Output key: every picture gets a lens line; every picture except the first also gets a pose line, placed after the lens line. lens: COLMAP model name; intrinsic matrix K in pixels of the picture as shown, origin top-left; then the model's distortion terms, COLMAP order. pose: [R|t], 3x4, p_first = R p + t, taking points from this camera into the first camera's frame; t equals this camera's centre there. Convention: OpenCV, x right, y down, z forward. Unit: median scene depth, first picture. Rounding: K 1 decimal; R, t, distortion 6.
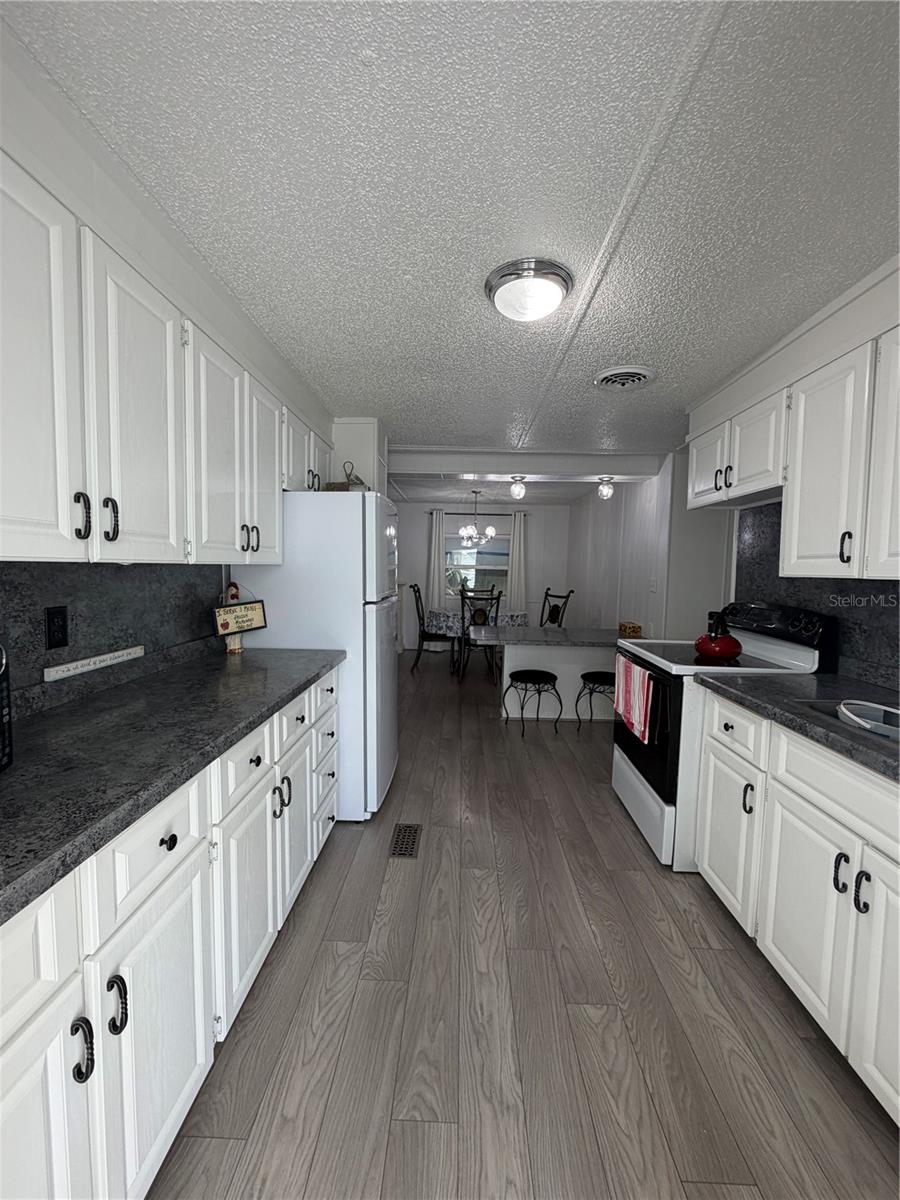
lens RADIAL K [[476.9, 0, 451.7], [0, 476.9, 599.5], [0, 0, 1]] dist [-0.001931, 0.000497]
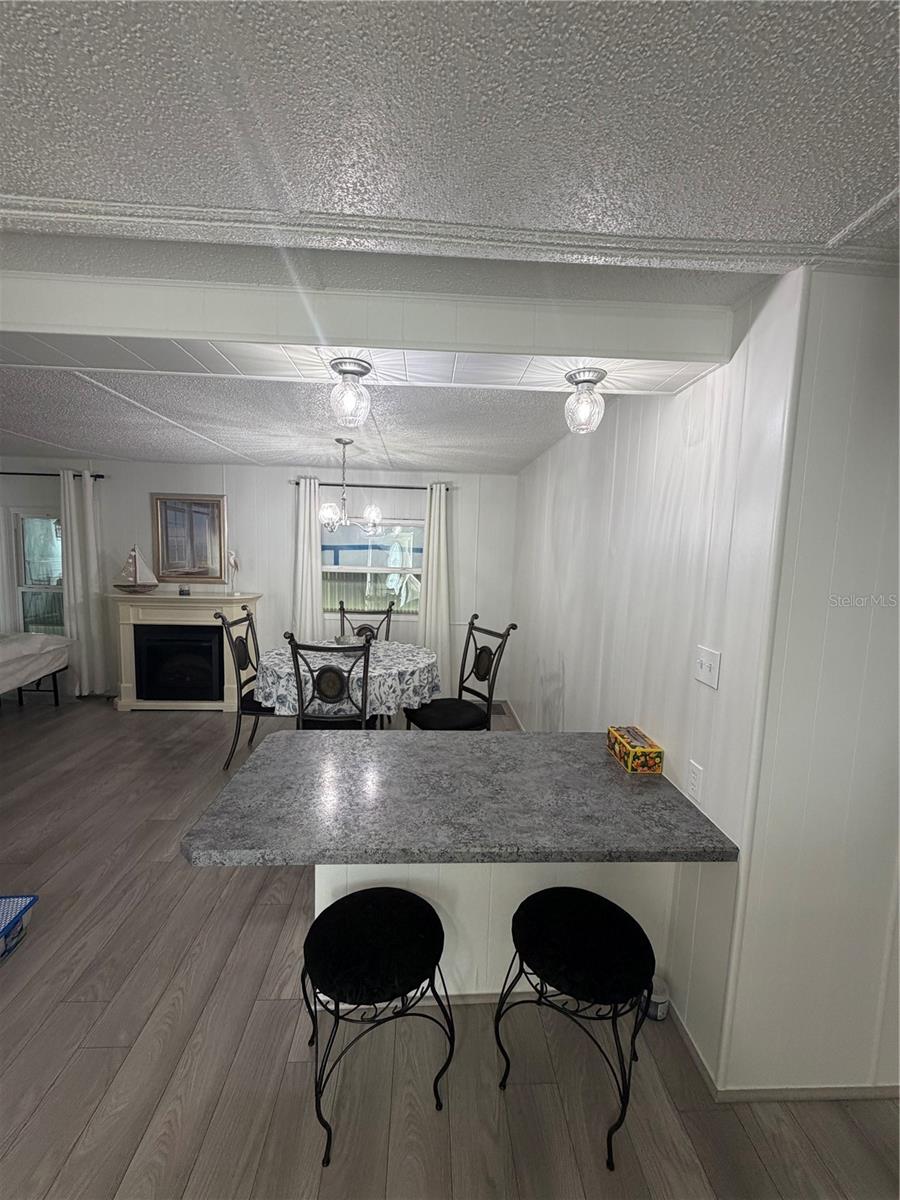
lens RADIAL K [[476.9, 0, 448.9], [0, 476.9, 593.8], [0, 0, 1]] dist [-0.001931, 0.000497]
pose [[0.997406, 0.001494, 0.071967, 0.422788], [-0.003200, 0.999716, 0.023599, -0.202772], [-0.071911, -0.023768, 0.997128, 1.402266]]
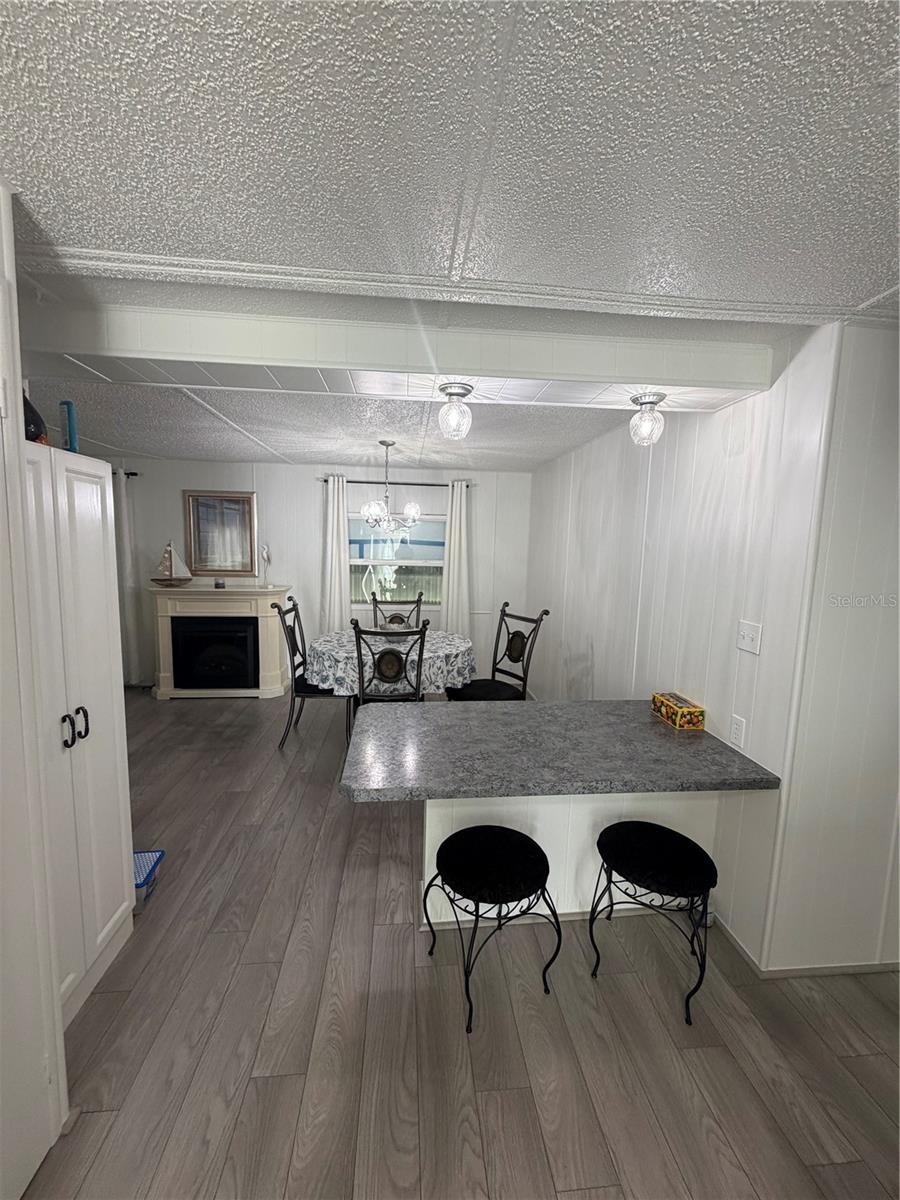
lens RADIAL K [[476.9, 0, 448.3], [0, 476.9, 594.3], [0, 0, 1]] dist [-0.001931, 0.000497]
pose [[0.993301, -0.010046, 0.115122, 0.181839], [0.005582, 0.999223, 0.039028, -0.193798], [-0.115425, -0.038123, 0.992584, 1.262499]]
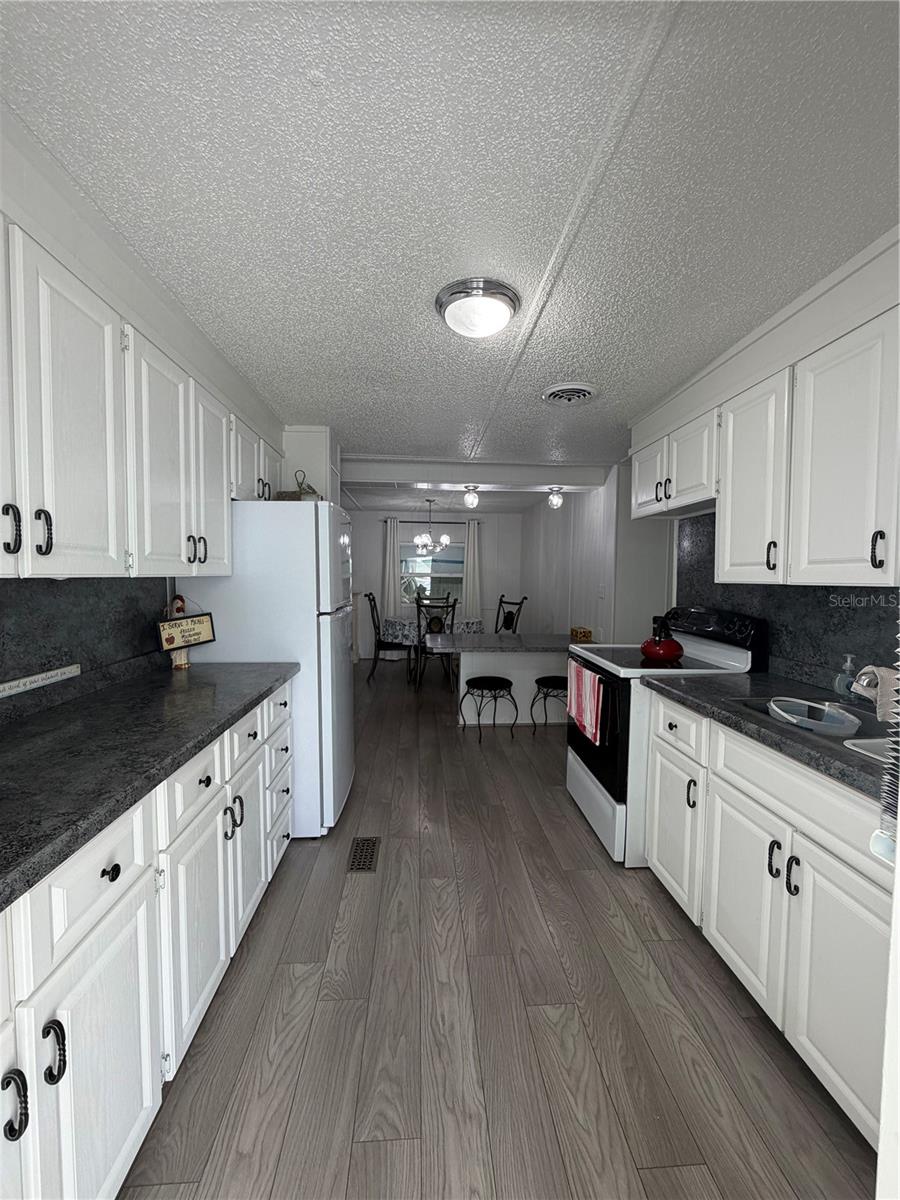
lens RADIAL K [[476.9, 0, 451.9], [0, 476.9, 598.5], [0, 0, 1]] dist [-0.001931, 0.000497]
pose [[0.995562, -0.014304, 0.093011, 0.000764], [0.015866, 0.999745, -0.016076, -0.006350], [-0.092757, 0.017480, 0.995535, -0.010004]]
